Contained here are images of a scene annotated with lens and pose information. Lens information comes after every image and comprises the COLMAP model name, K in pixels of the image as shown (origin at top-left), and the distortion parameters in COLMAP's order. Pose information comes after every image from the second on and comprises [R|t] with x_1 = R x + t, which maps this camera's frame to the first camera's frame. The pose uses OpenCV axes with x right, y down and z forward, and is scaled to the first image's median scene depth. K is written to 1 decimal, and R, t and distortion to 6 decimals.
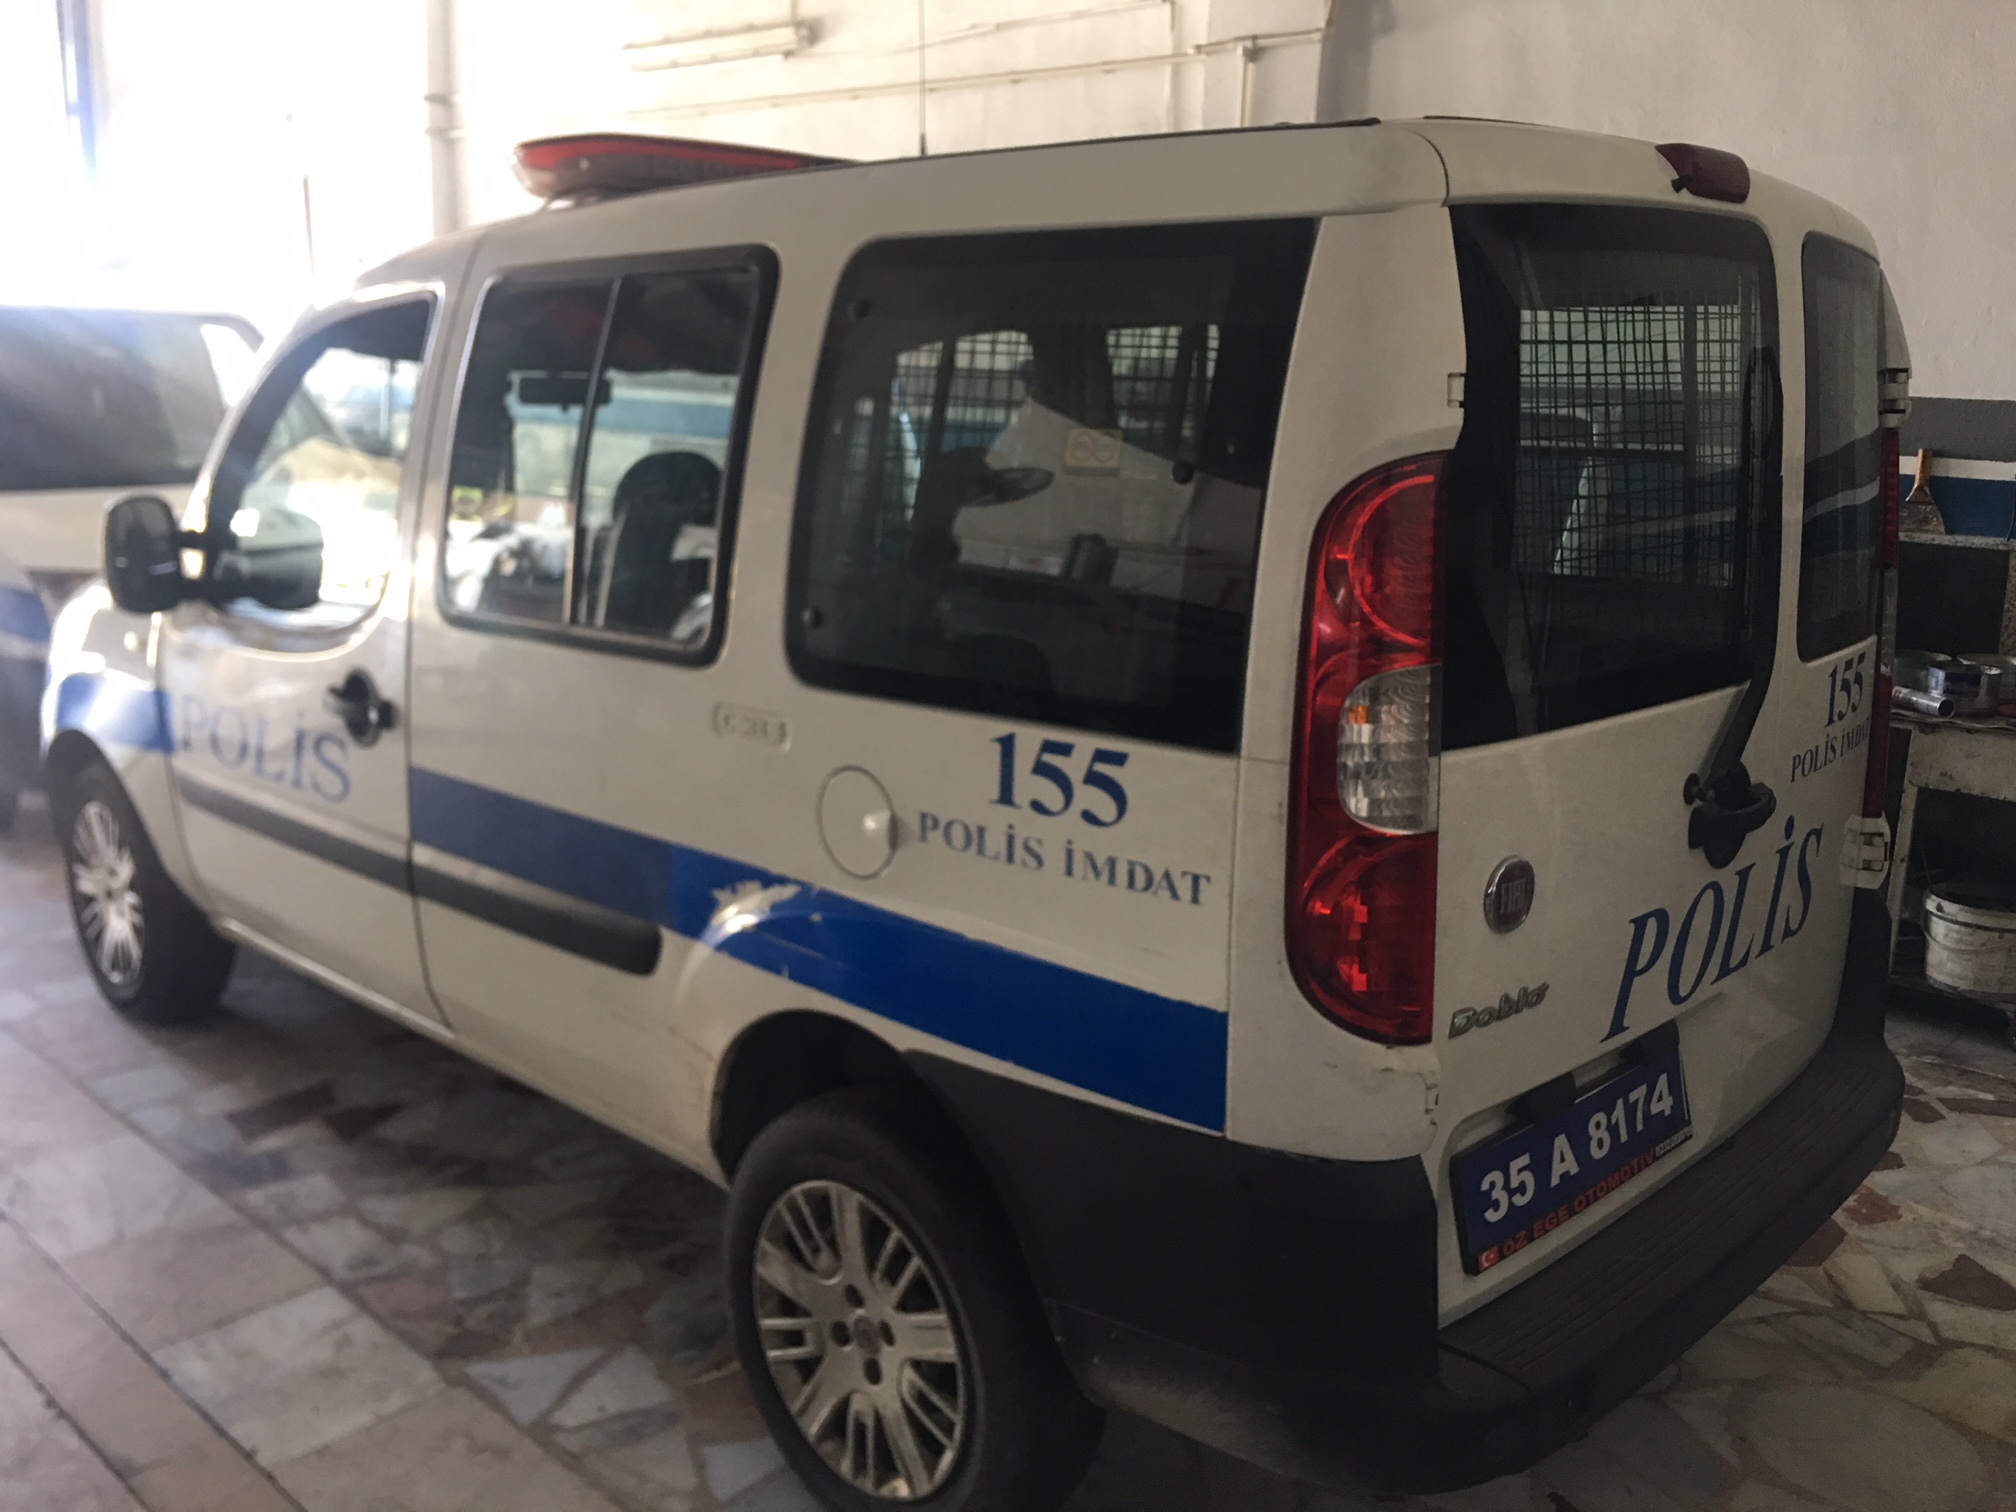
lens RADIAL K [[1740.3, 0, 1014.3], [0, 1740.3, 742.6], [0, 0, 1]] dist [0.113866, -0.172479]
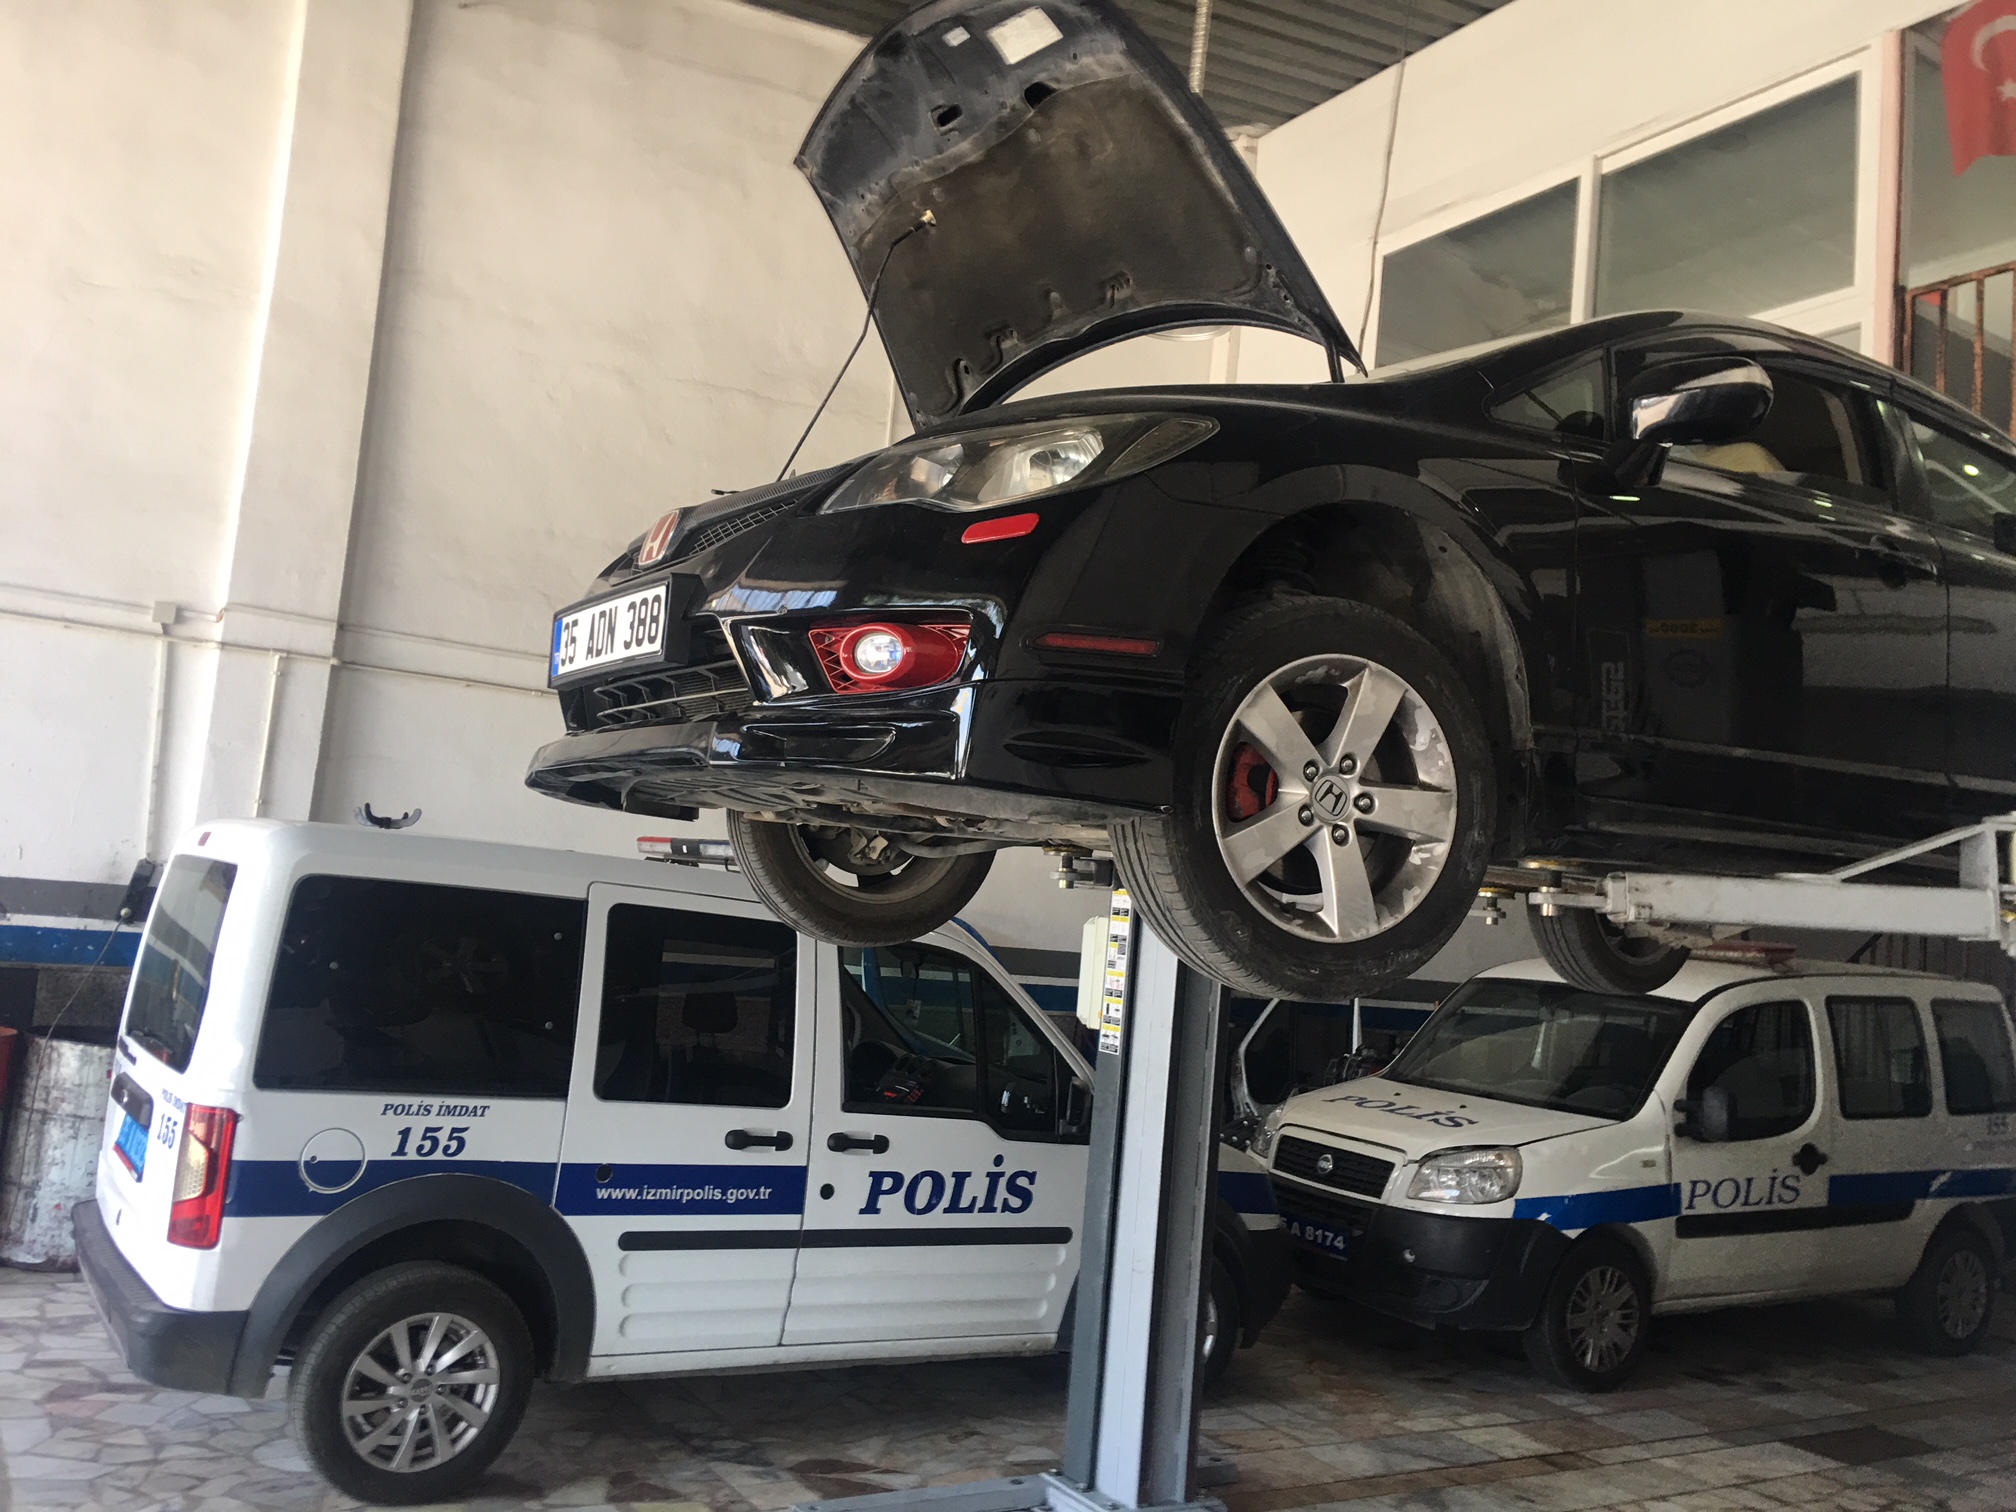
lens RADIAL K [[1737.6, 0, 1047.7], [0, 1737.6, 761.9], [0, 0, 1]] dist [0.127664, -0.193228]
pose [[0.179424, 0.093780, 0.979292, -4.100676], [0.137796, 0.983237, -0.119404, -0.569535], [-0.974074, 0.156366, 0.163494, 2.043032]]
